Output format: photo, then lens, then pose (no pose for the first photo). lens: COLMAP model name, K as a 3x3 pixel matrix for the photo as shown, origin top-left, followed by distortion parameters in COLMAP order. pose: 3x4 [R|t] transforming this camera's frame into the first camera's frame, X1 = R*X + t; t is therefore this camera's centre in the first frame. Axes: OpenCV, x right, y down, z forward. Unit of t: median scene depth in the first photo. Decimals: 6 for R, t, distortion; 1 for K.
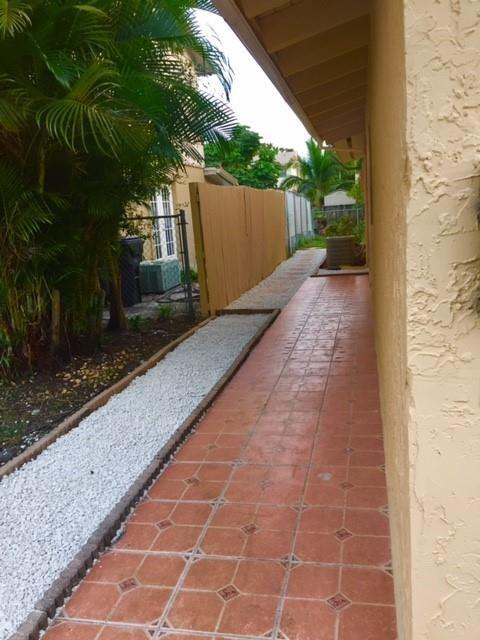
lens RADIAL K [[552.2, 0, 240.0], [0, 552.2, 320.0], [0, 0, 1]] dist [0.084970, -0.121611]
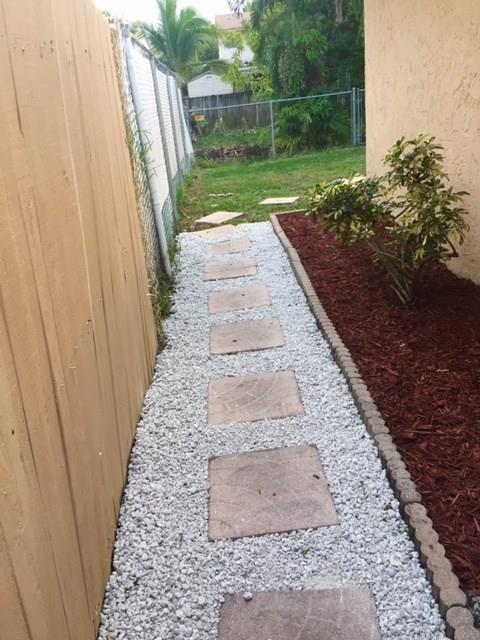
lens RADIAL K [[552.2, 0, 240.0], [0, 552.2, 320.0], [0, 0, 1]] dist [0.084970, -0.121611]
pose [[0.966865, -0.121836, 0.224337, 0.022993], [0.079904, 0.979041, 0.187335, -0.059652], [-0.242459, -0.163202, 0.956336, 0.274339]]
